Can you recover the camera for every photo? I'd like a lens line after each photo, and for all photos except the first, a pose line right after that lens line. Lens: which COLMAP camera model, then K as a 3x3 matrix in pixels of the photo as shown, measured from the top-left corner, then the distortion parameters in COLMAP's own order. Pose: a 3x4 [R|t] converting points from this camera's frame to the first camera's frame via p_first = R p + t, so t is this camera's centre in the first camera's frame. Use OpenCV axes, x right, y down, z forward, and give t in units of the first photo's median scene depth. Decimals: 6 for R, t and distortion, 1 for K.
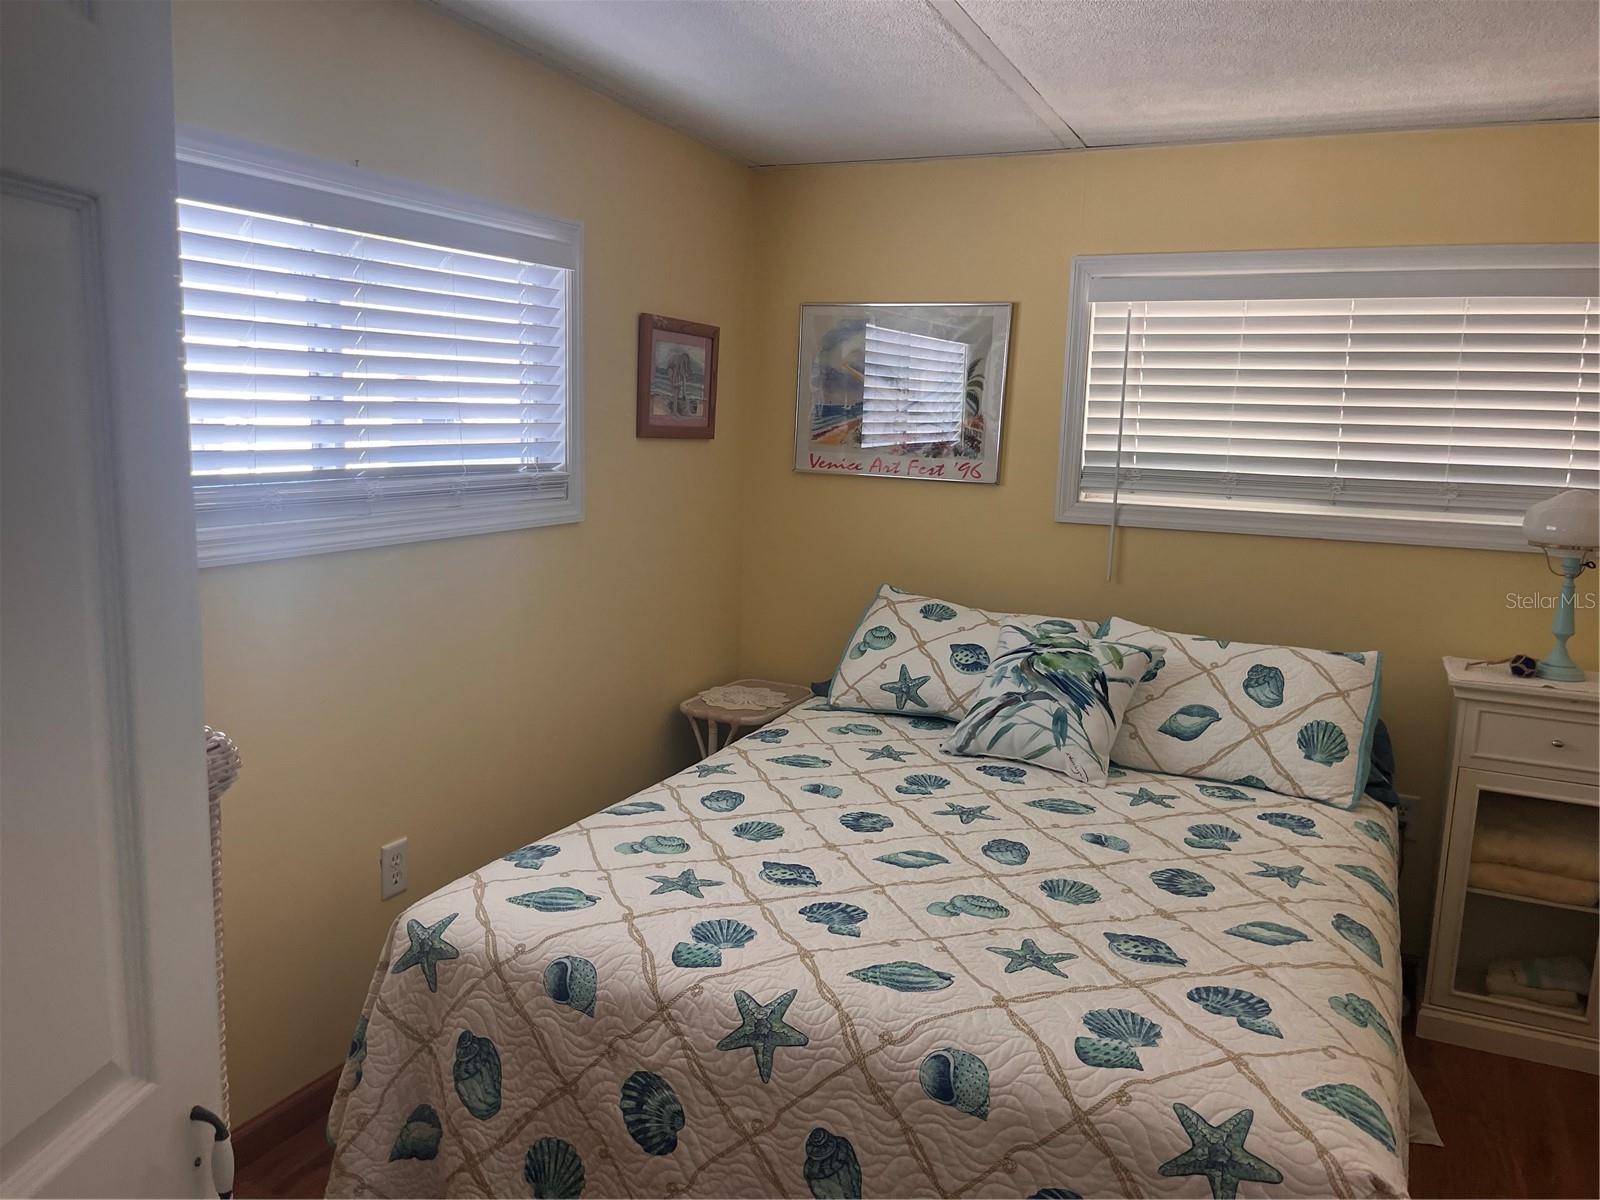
lens RADIAL K [[1200.3, 0, 786.5], [0, 1200.3, 601.7], [0, 0, 1]] dist [0.024985, -0.012476]
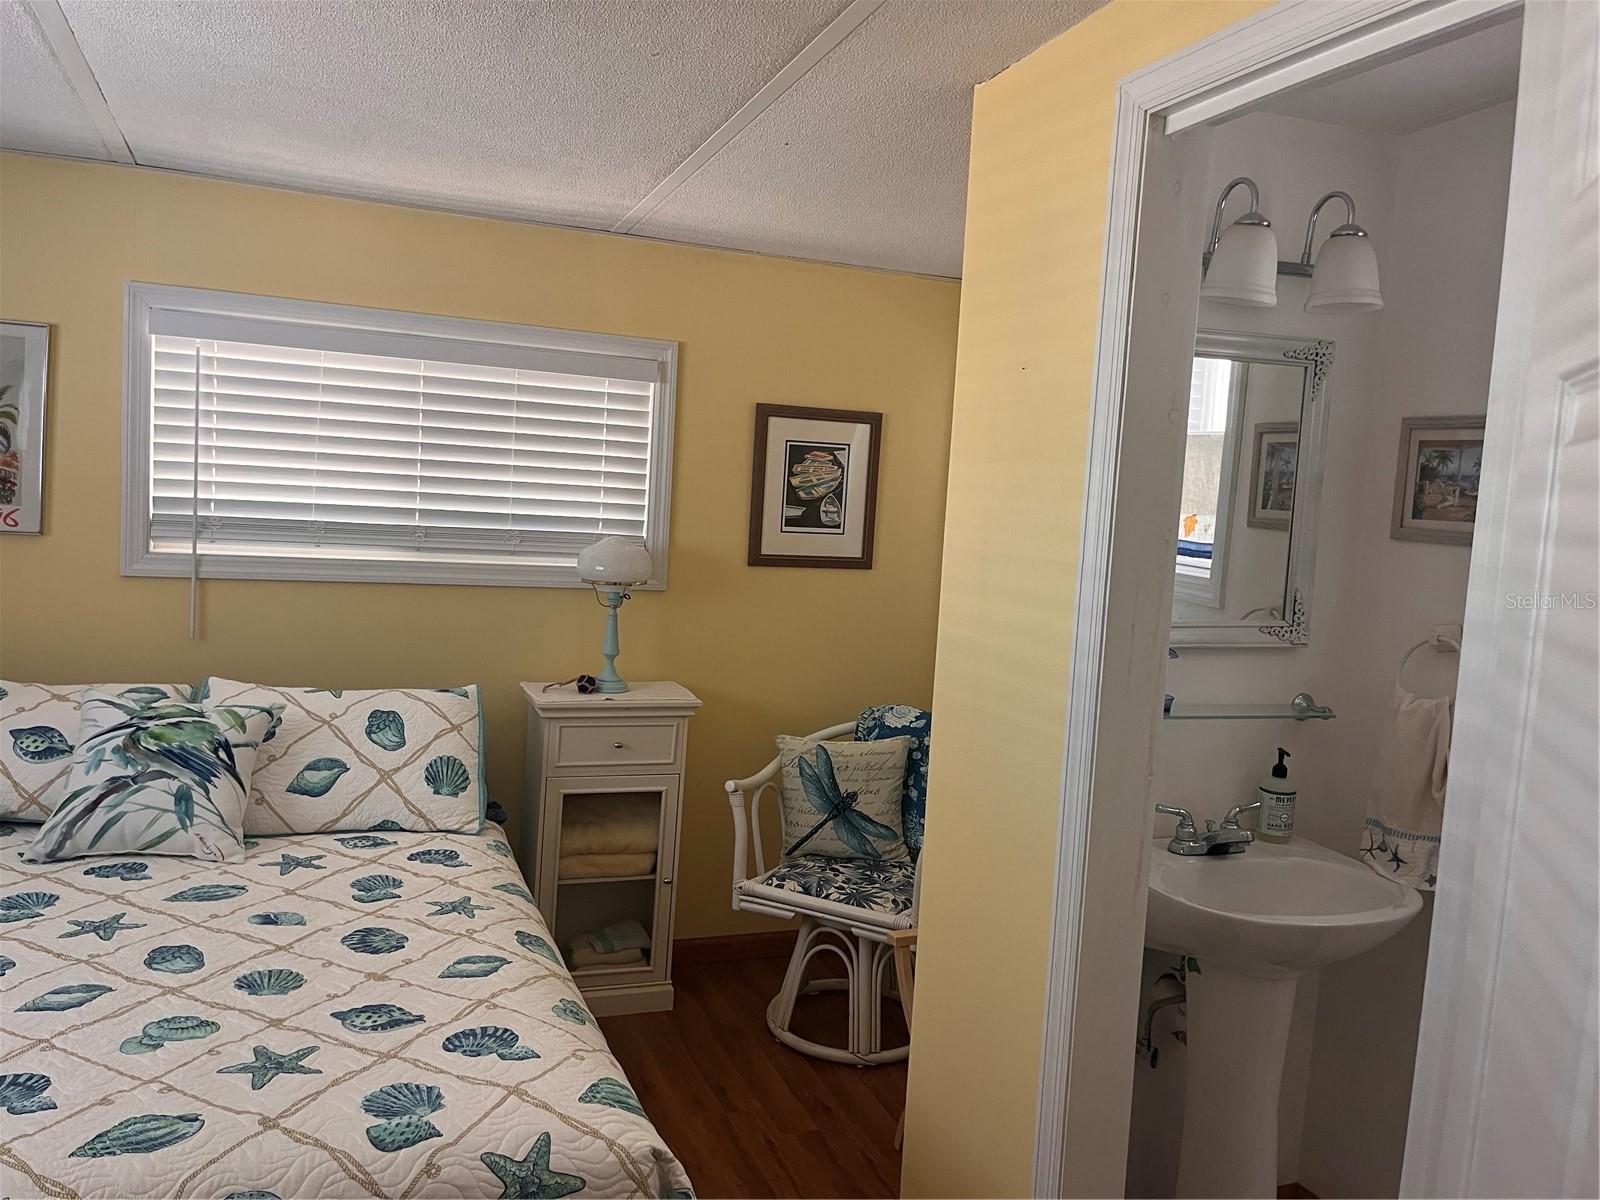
lens RADIAL K [[1200.3, 0, 786.5], [0, 1200.3, 601.7], [0, 0, 1]] dist [0.024985, -0.012476]
pose [[0.689555, -0.055362, 0.722114, -0.108326], [0.075839, 0.997112, 0.004025, -0.018456], [-0.720251, 0.051989, 0.691763, 0.041547]]
